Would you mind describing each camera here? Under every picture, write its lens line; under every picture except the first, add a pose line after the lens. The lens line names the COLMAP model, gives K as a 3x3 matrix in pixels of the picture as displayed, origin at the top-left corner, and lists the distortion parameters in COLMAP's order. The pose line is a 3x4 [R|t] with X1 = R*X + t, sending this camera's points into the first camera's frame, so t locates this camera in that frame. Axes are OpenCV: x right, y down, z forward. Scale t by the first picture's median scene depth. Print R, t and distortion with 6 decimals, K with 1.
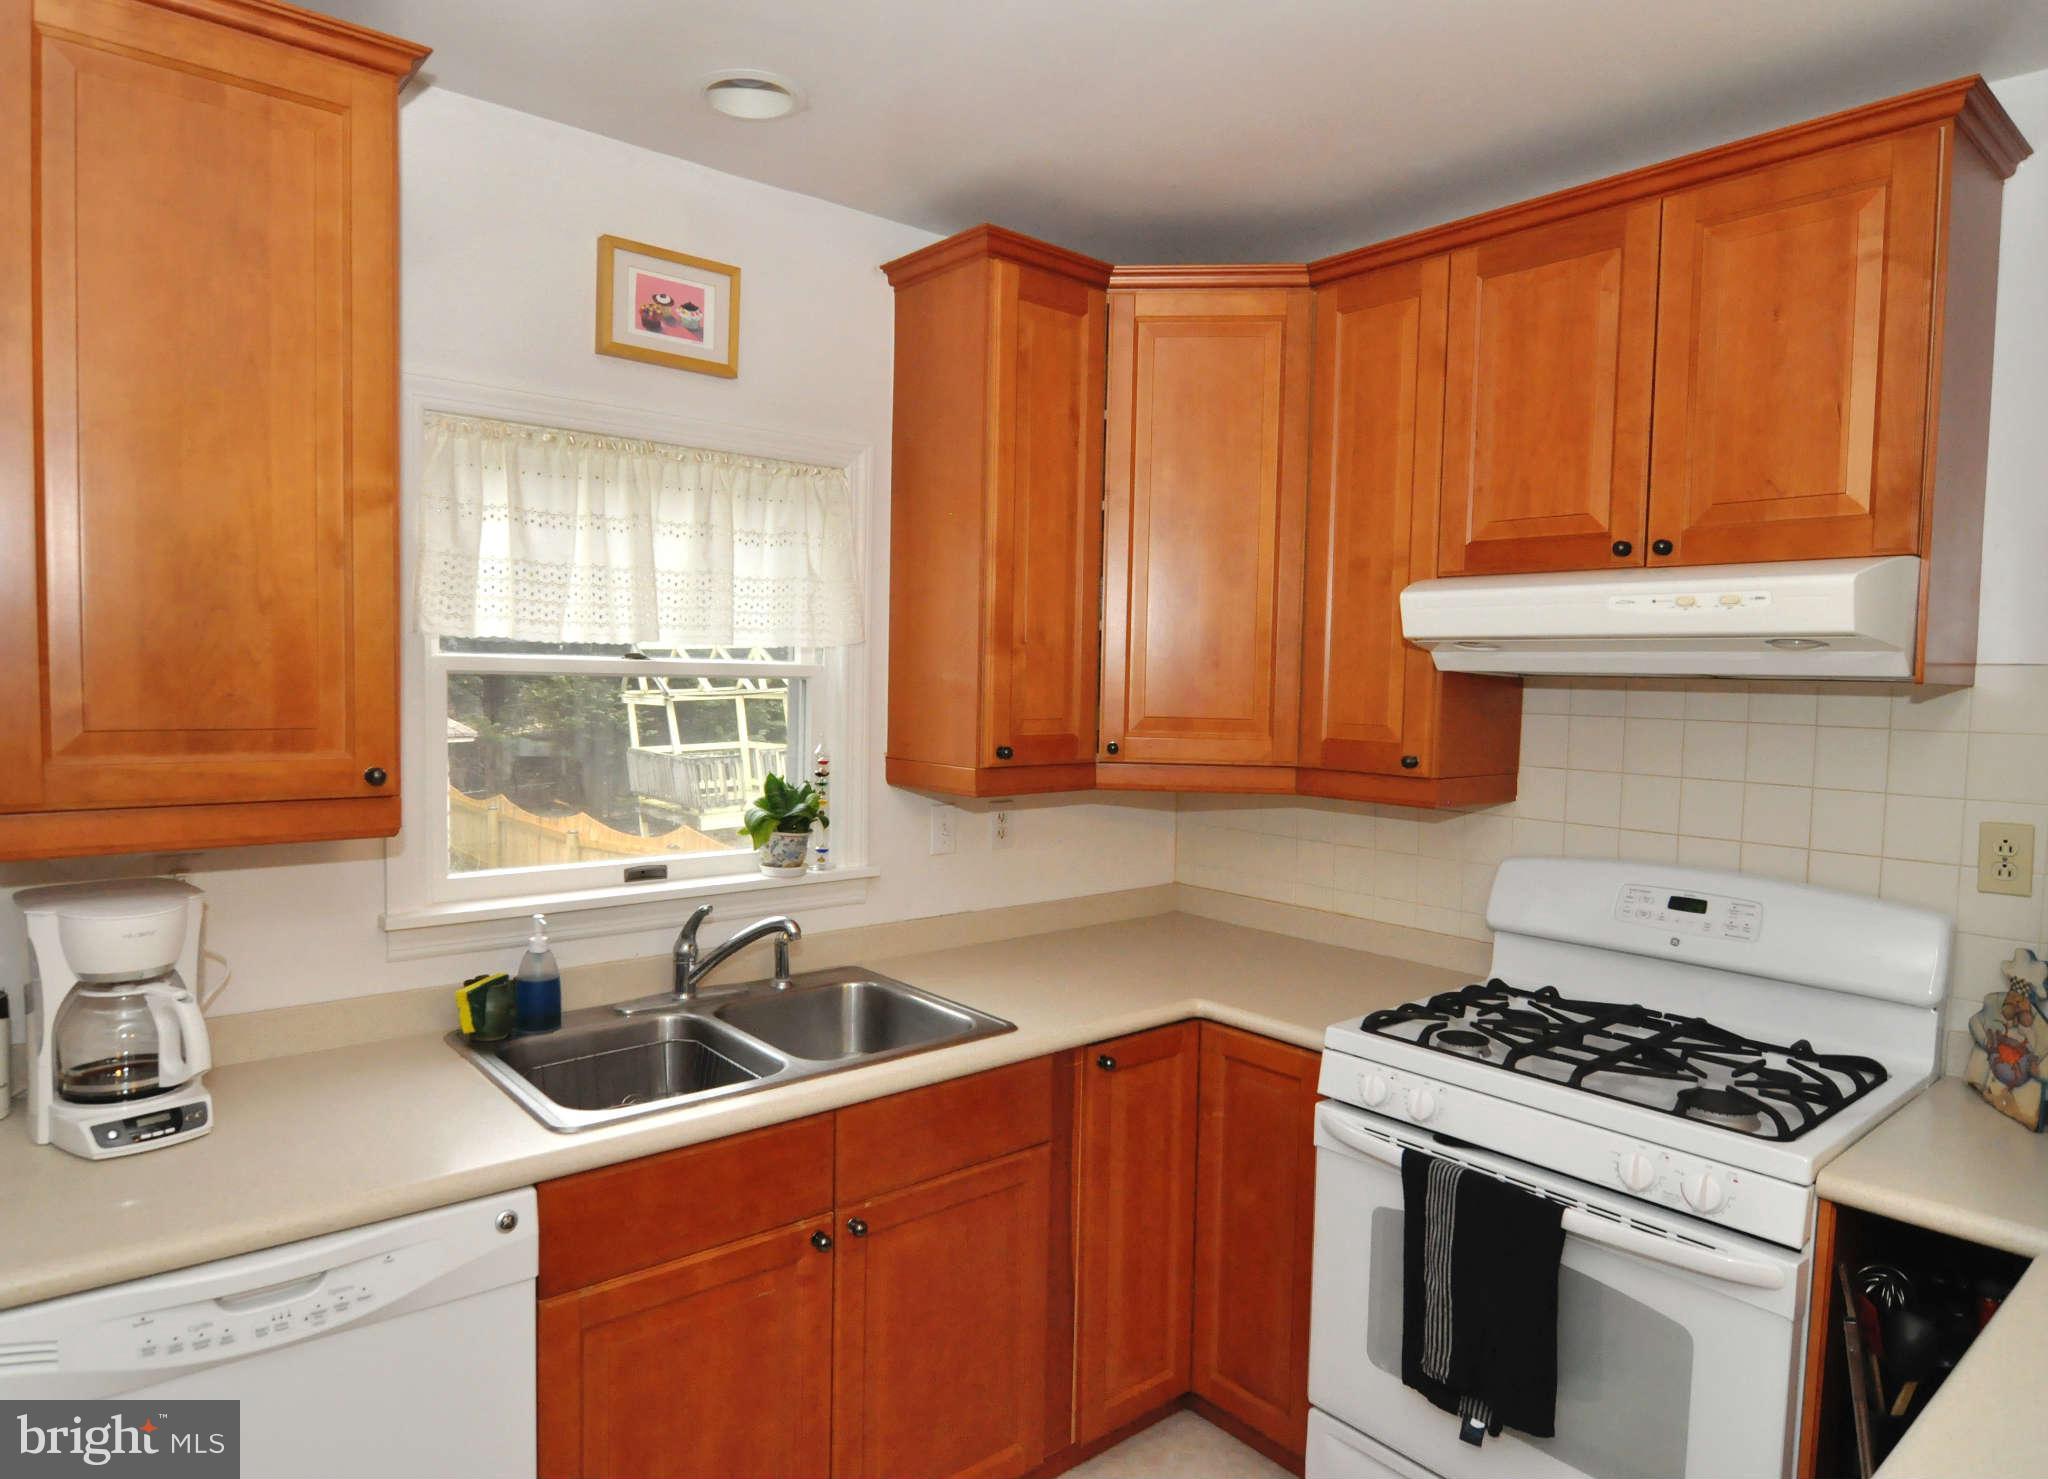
lens RADIAL K [[1226.0, 0, 1002.4], [0, 1226.0, 742.6], [0, 0, 1]] dist [-0.002555, -0.011564]
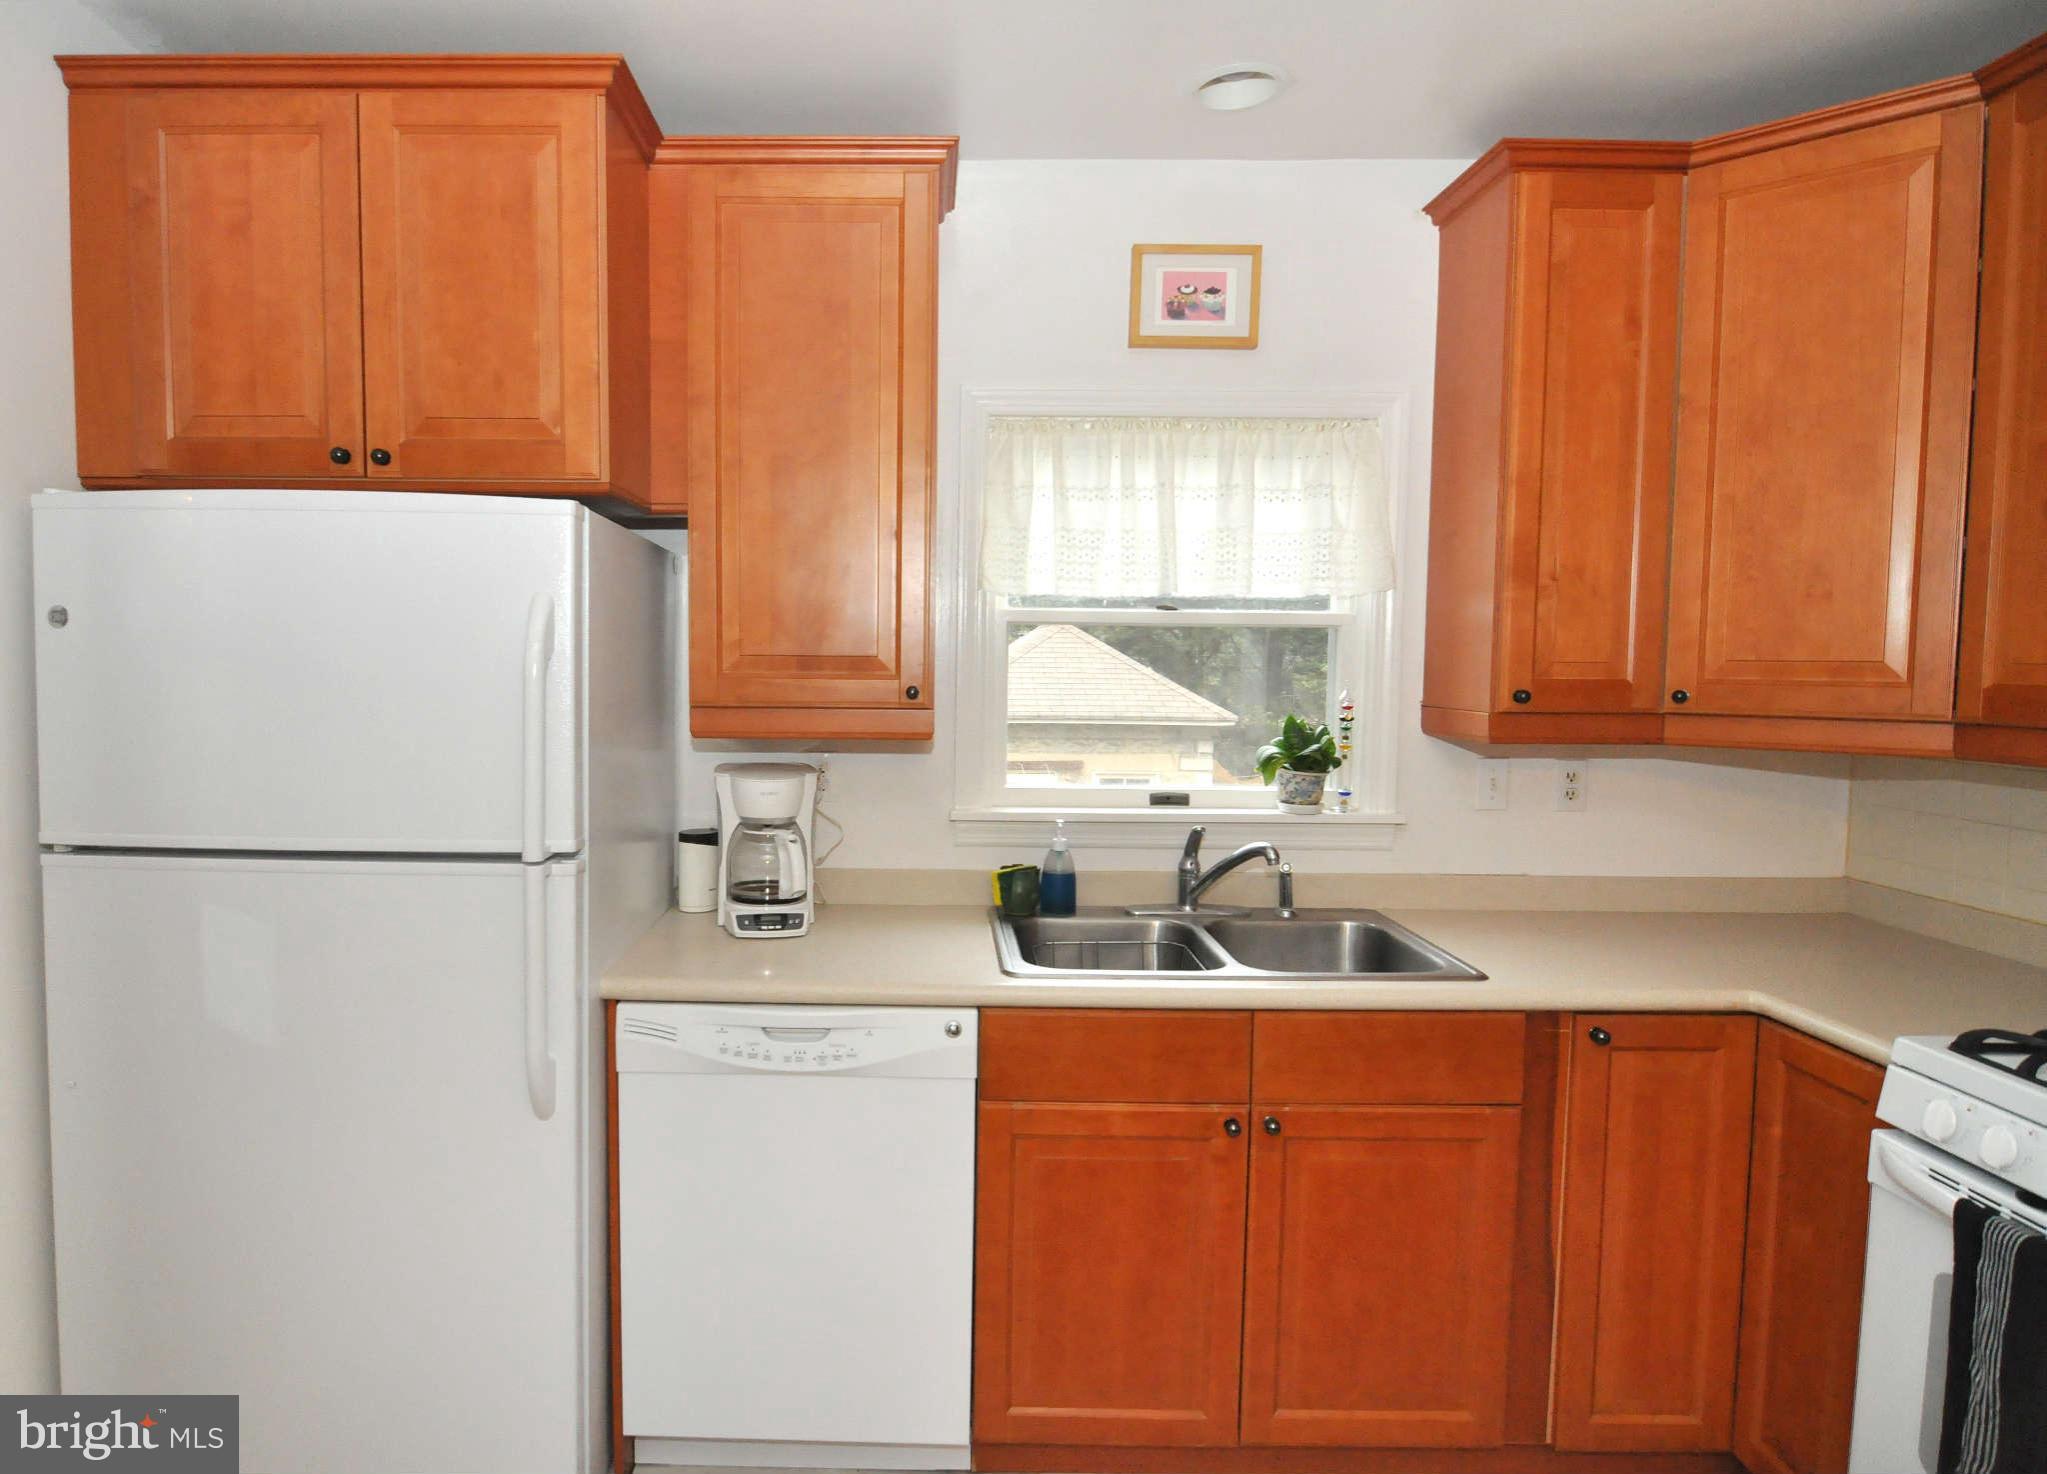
lens RADIAL K [[1214.5, 0, 923.4], [0, 1214.5, 739.4], [0, 0, 1]] dist [0.000592, -0.011837]
pose [[0.759563, 0.029764, -0.649752, 0.284931], [-0.031739, 0.999458, 0.008680, 0.052407], [0.649659, 0.014030, 0.760096, -0.003922]]
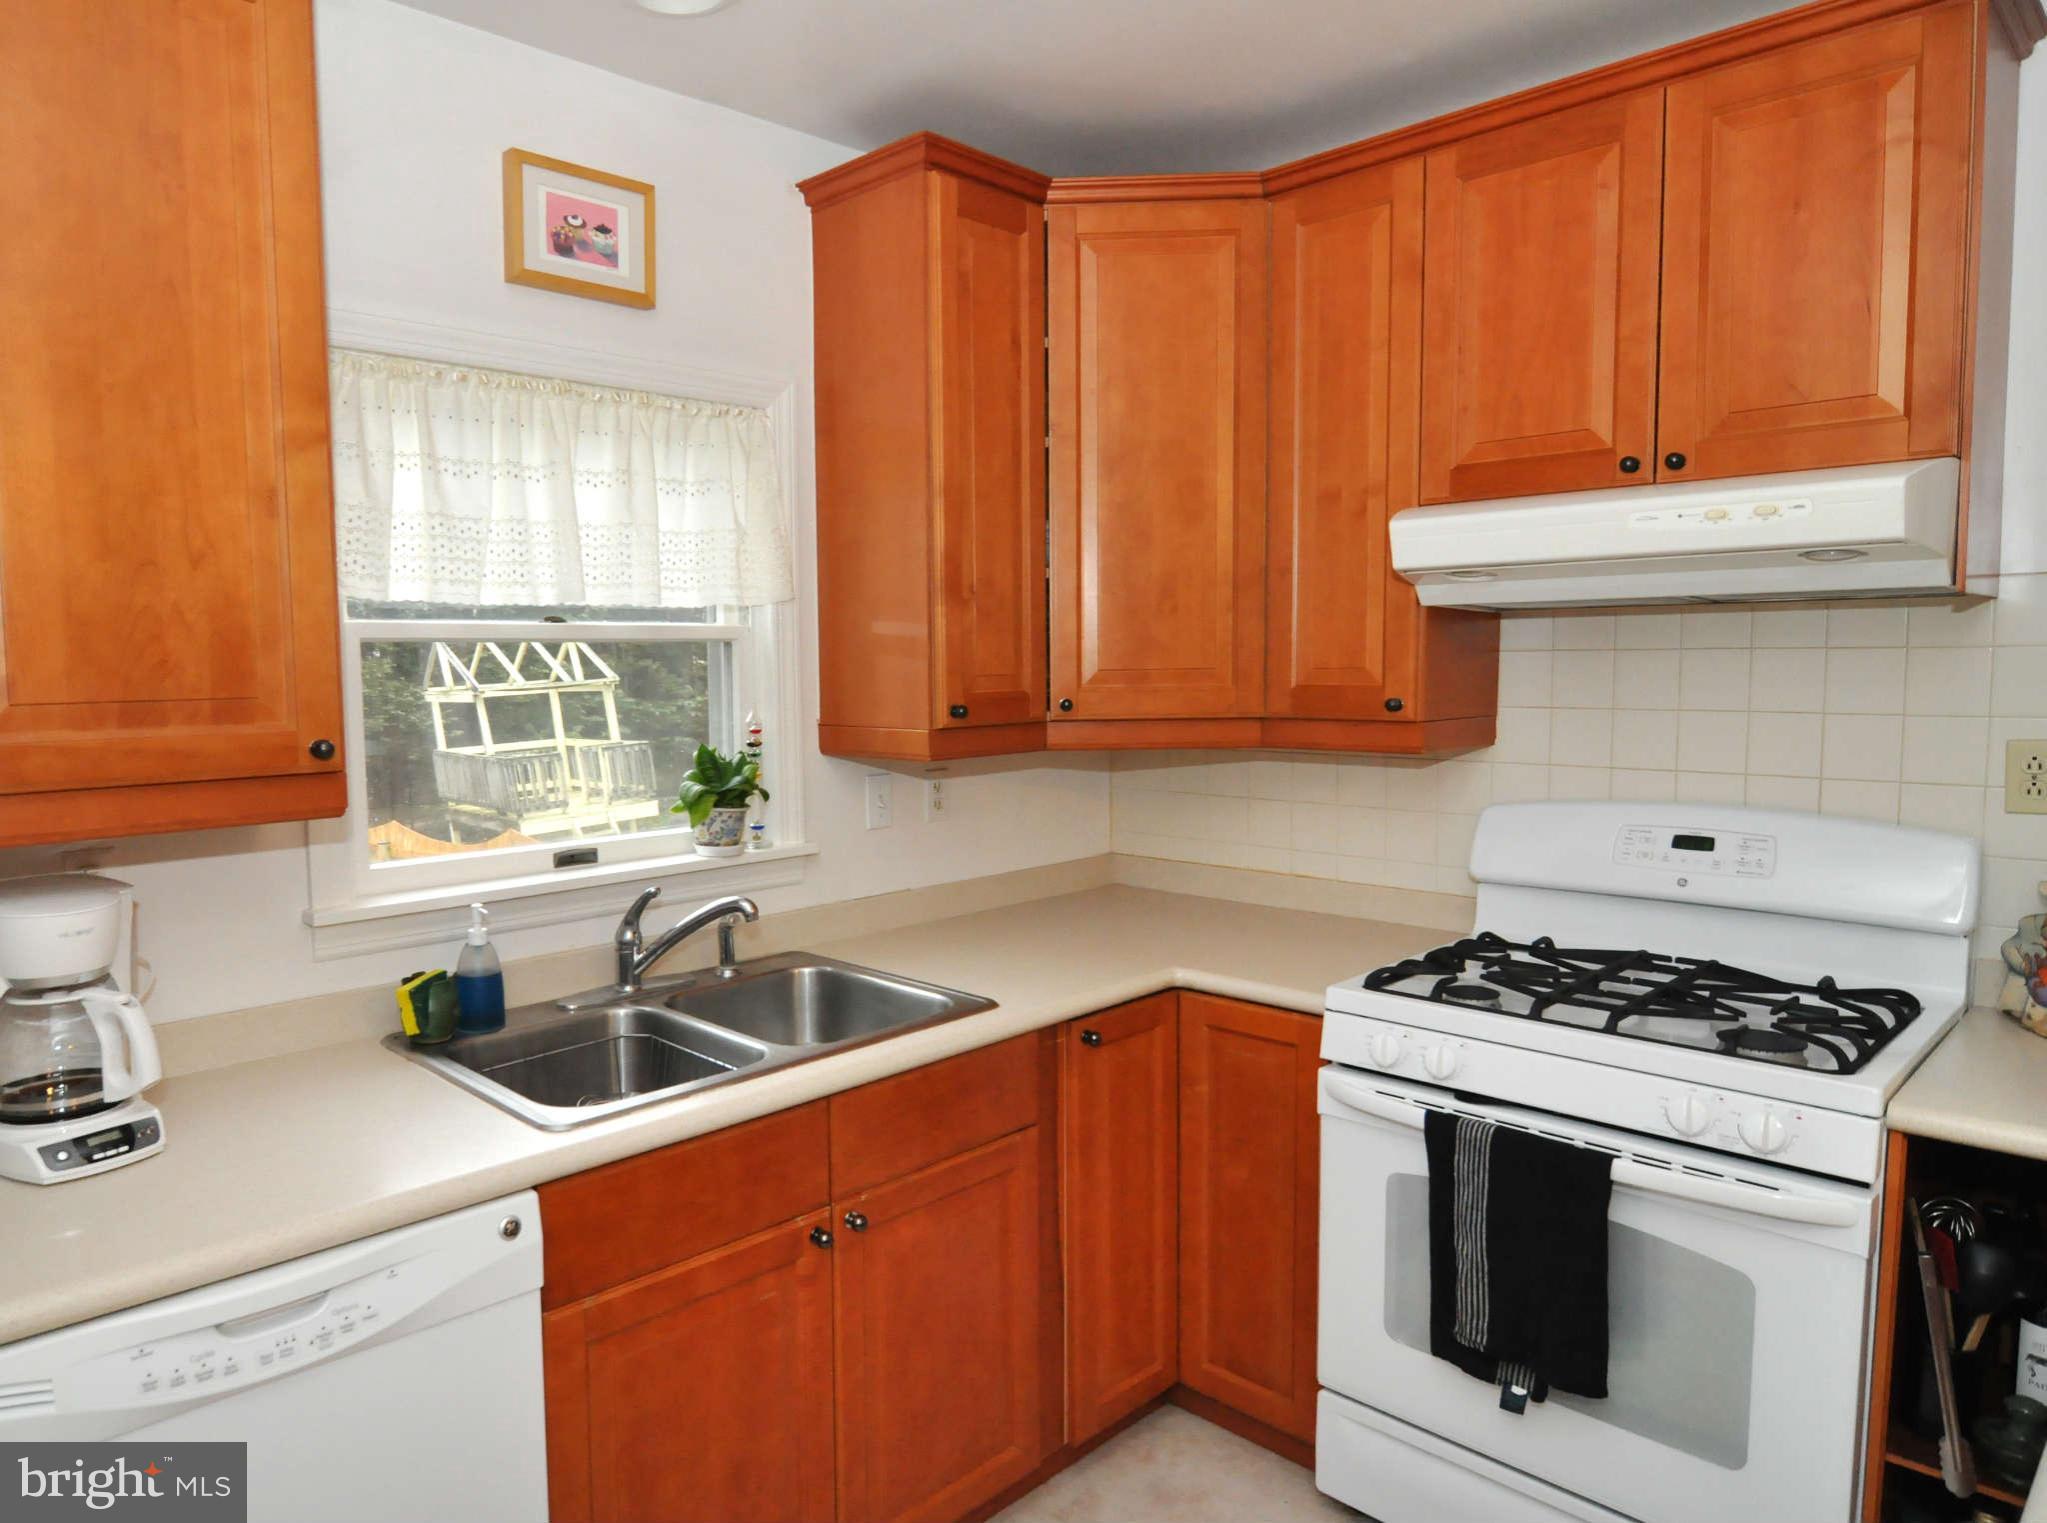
lens RADIAL K [[1317.6, 0, 877.7], [0, 1317.6, 766.0], [0, 0, 1]] dist [-0.004366, -0.008208]
pose [[0.998279, -0.038594, 0.044160, -0.115267], [0.037505, 0.998978, 0.025226, 0.023863], [-0.045089, -0.023526, 0.998706, 0.012471]]
